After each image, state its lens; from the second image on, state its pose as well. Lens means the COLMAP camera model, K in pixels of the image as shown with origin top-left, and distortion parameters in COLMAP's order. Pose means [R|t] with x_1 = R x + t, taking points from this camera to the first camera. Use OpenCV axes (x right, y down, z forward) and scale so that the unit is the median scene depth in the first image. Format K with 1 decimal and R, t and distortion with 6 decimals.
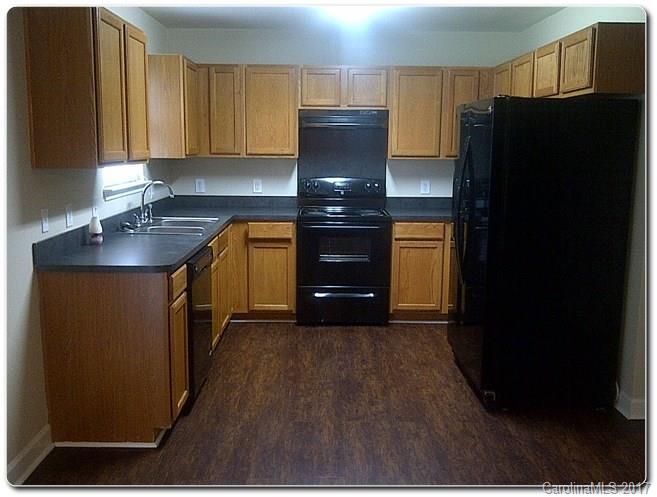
lens RADIAL K [[655.4, 0, 328.5], [0, 655.4, 248.5], [0, 0, 1]] dist [0.052151, -0.289090]
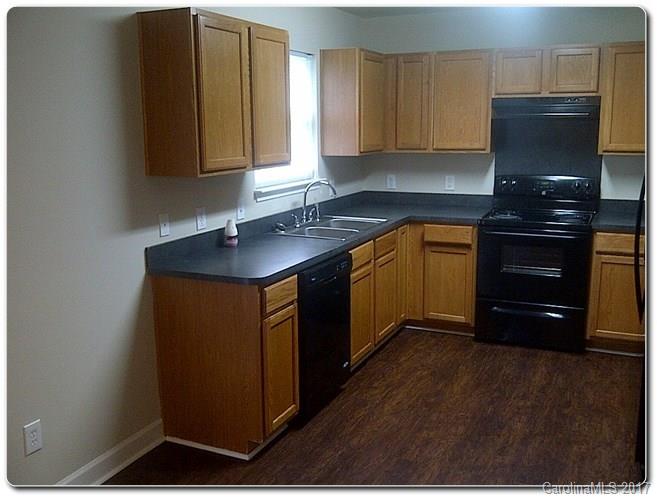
lens RADIAL K [[655.4, 0, 328.5], [0, 655.4, 248.5], [0, 0, 1]] dist [0.052151, -0.289090]
pose [[0.897243, 0.062925, -0.437031, 0.161499], [-0.048331, 0.997842, 0.044446, -0.039864], [0.438885, -0.018757, 0.898347, 0.106646]]
